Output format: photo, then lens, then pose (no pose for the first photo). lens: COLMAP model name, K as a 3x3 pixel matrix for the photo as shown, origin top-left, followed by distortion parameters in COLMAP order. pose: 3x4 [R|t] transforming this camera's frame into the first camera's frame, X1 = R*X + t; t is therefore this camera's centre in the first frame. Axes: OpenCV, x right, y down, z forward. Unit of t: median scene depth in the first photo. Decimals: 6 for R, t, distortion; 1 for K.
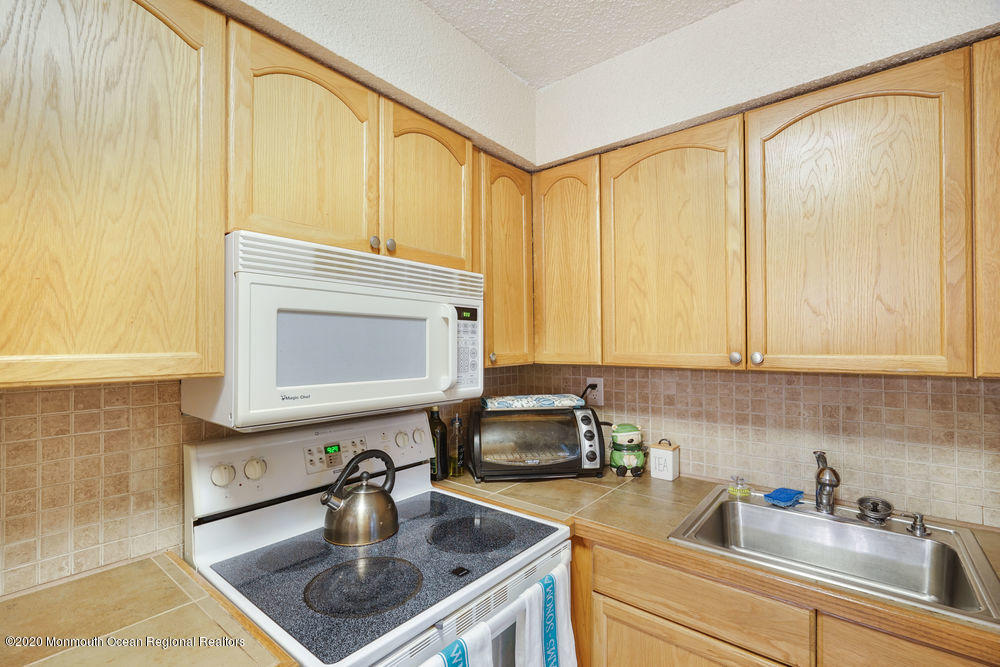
lens RADIAL K [[449.1, 0, 491.1], [0, 449.1, 338.6], [0, 0, 1]] dist [-0.003599, 0.001669]
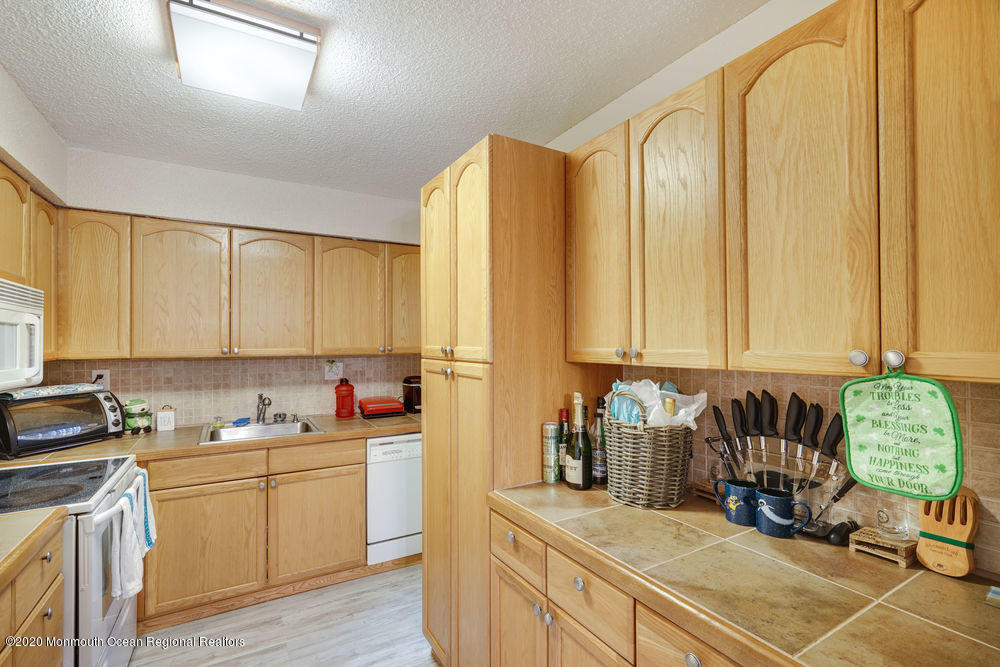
lens RADIAL K [[449.1, 0, 491.1], [0, 449.1, 338.6], [0, 0, 1]] dist [-0.003599, 0.001669]
pose [[0.343928, 0.013075, 0.938905, -0.727942], [-0.008123, 0.999907, -0.010949, 0.001079], [-0.938961, -0.003861, 0.344003, -0.621984]]
